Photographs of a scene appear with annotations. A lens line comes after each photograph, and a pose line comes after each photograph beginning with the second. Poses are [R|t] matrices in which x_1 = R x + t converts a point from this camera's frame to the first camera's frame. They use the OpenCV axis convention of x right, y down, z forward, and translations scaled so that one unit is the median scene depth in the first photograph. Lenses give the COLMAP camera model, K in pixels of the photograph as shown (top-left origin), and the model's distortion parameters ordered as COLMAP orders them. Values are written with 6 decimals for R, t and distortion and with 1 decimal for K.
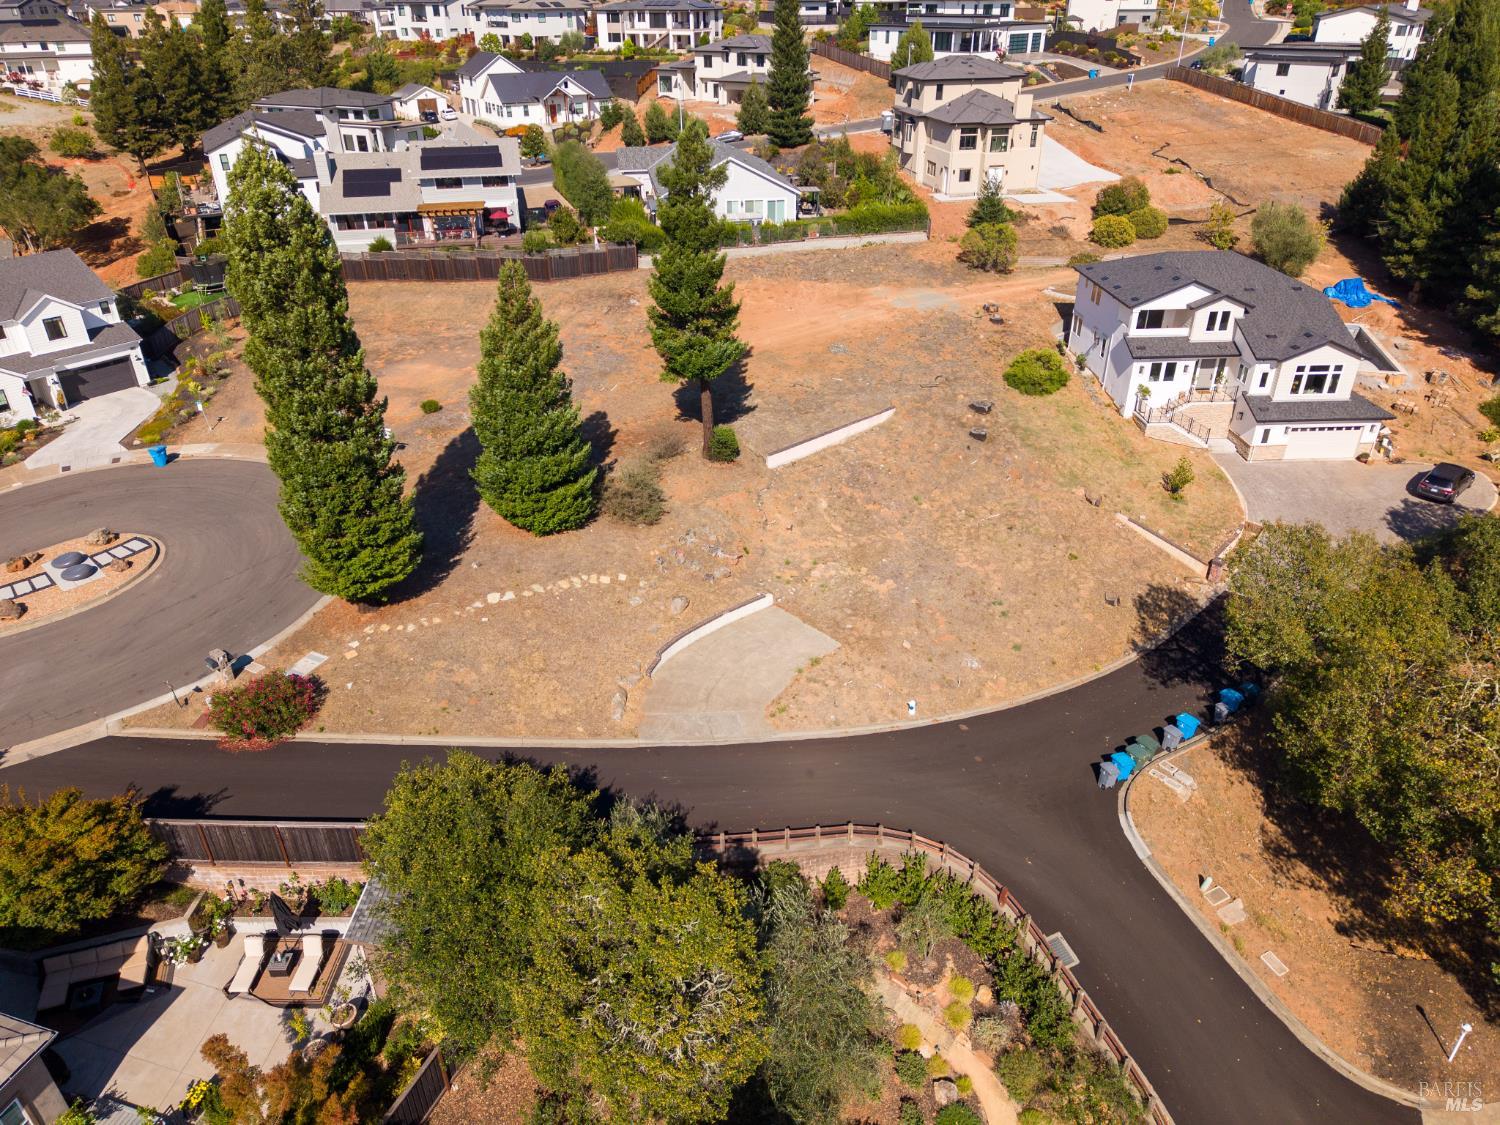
lens RADIAL K [[1004.8, 0, 746.7], [0, 1004.8, 560.9], [0, 0, 1]] dist [0.018886, -0.016342]
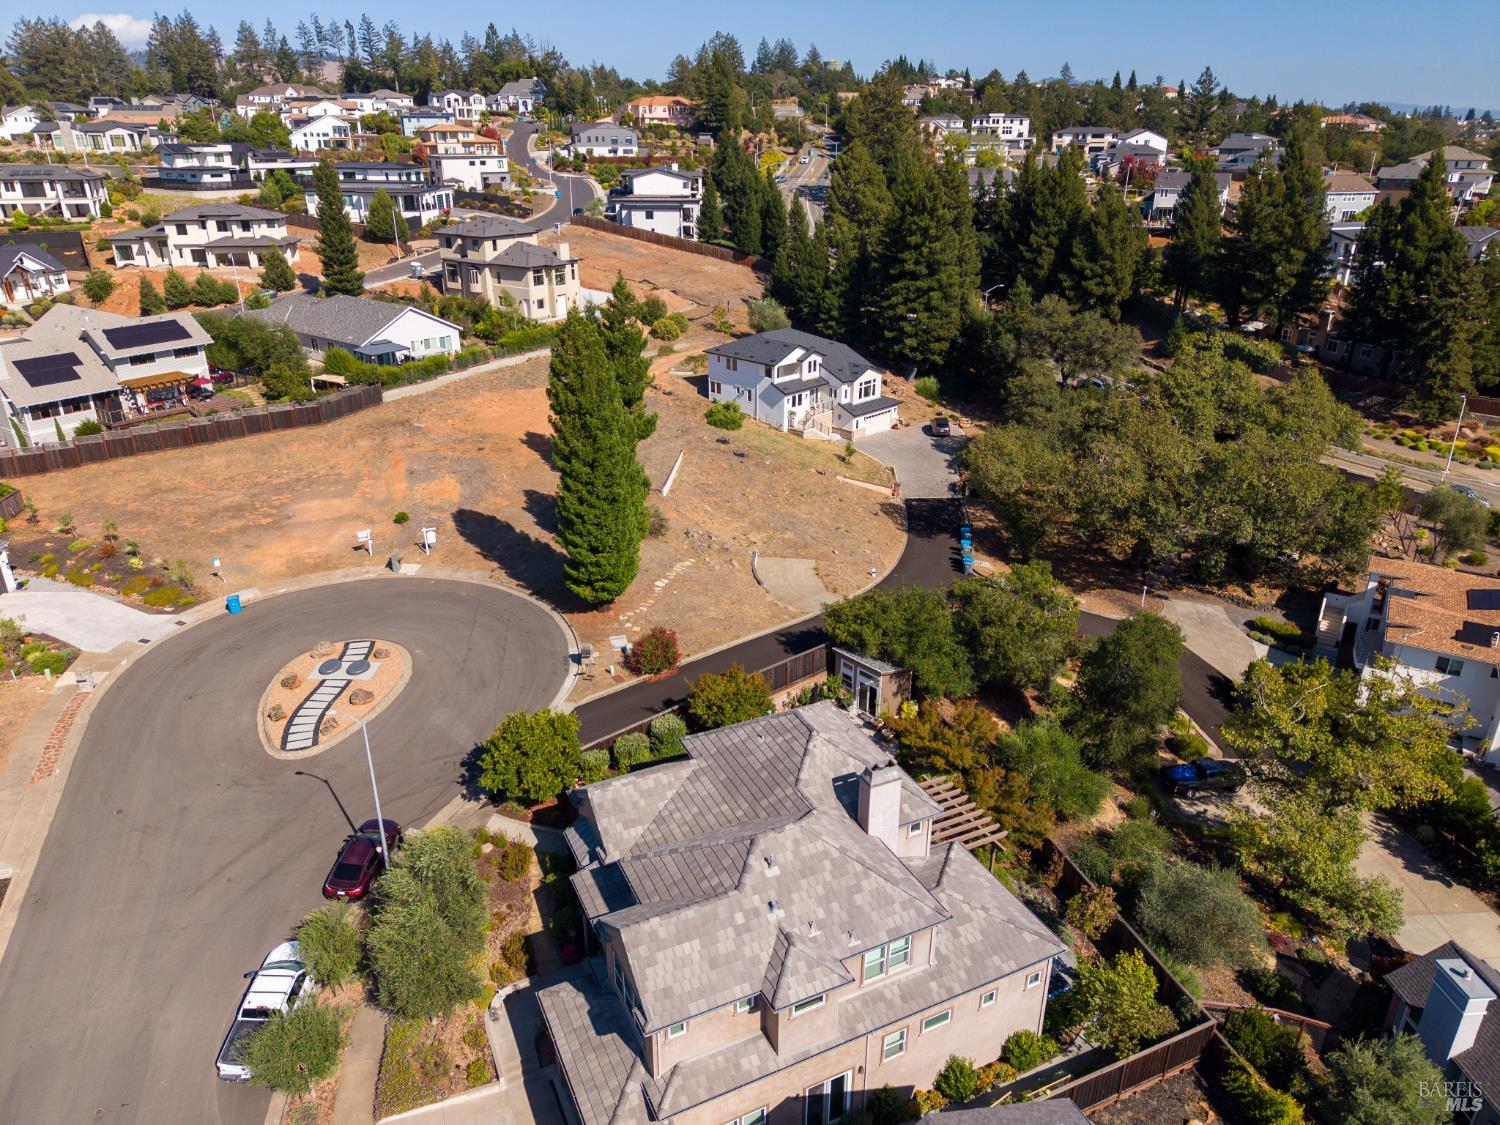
lens RADIAL K [[1004.8, 0, 746.7], [0, 1004.8, 560.9], [0, 0, 1]] dist [0.018886, -0.016342]
pose [[0.735522, -0.259764, 0.625724, -0.757887], [0.329051, 0.944298, 0.005226, 0.027505], [-0.592228, 0.202051, 0.780027, -0.186778]]
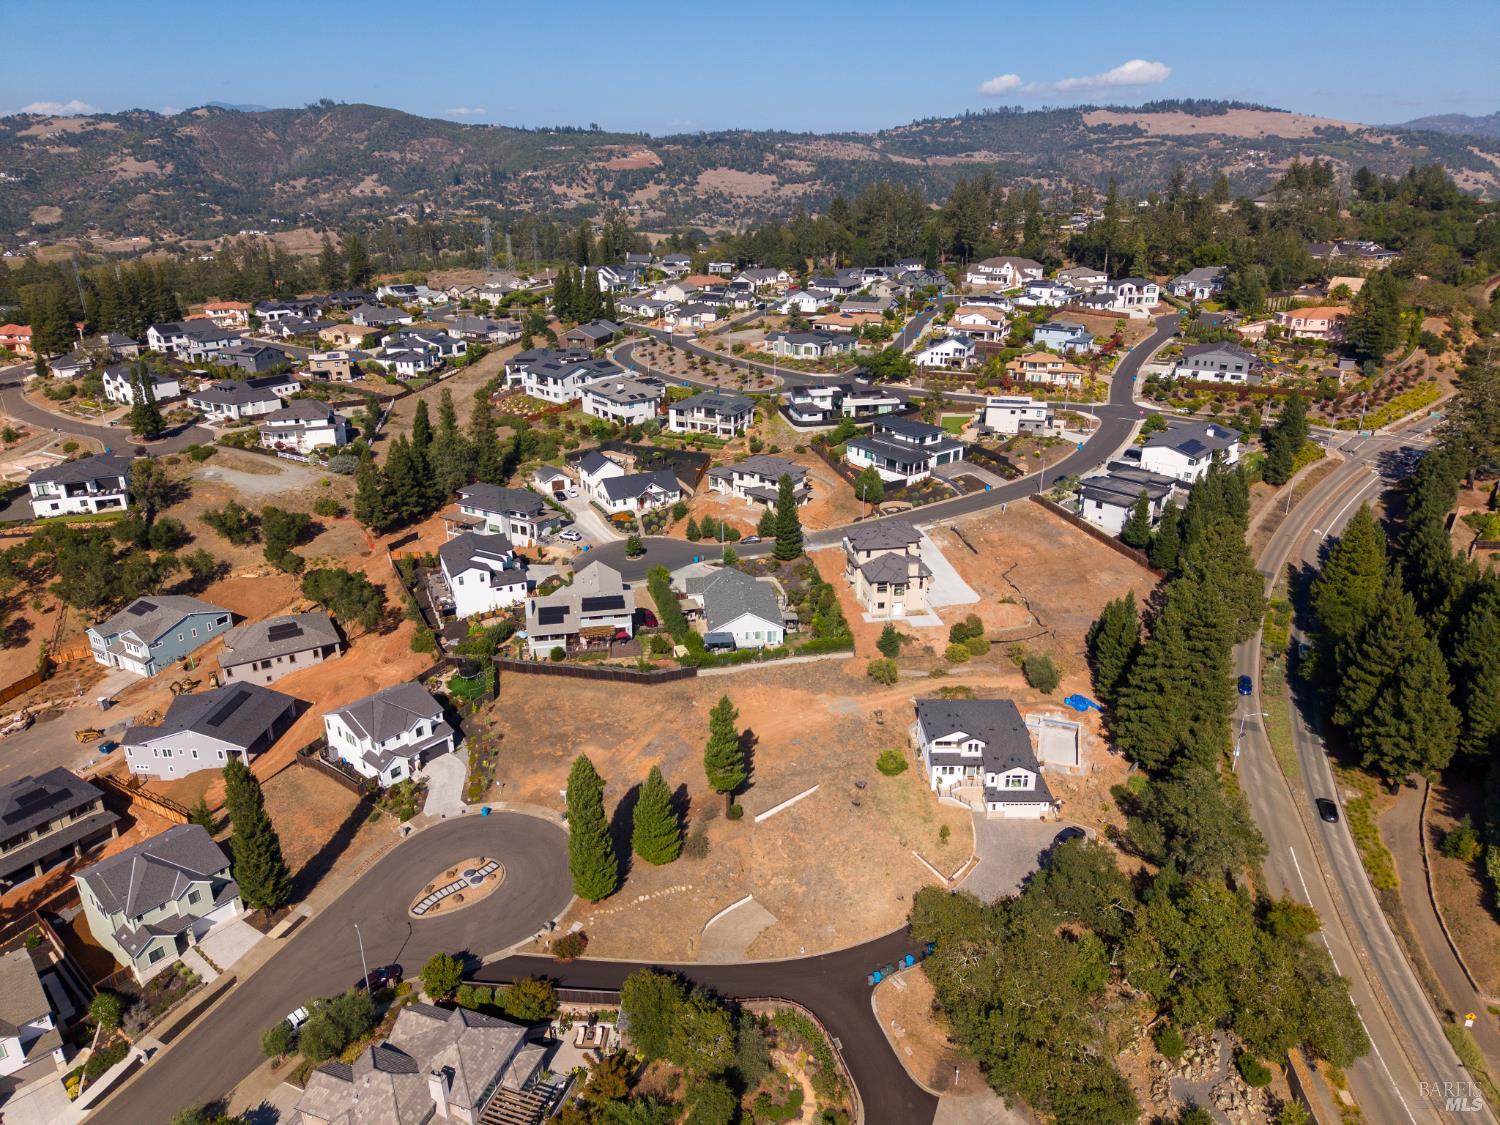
lens RADIAL K [[997.9, 0, 744.3], [0, 997.9, 563.5], [0, 0, 1]] dist [0.069186, -0.091361]
pose [[0.999066, 0.019939, -0.038323, 0.062886], [-0.024956, 0.990497, -0.135251, -0.323719], [0.035262, 0.136081, 0.990070, -1.142406]]
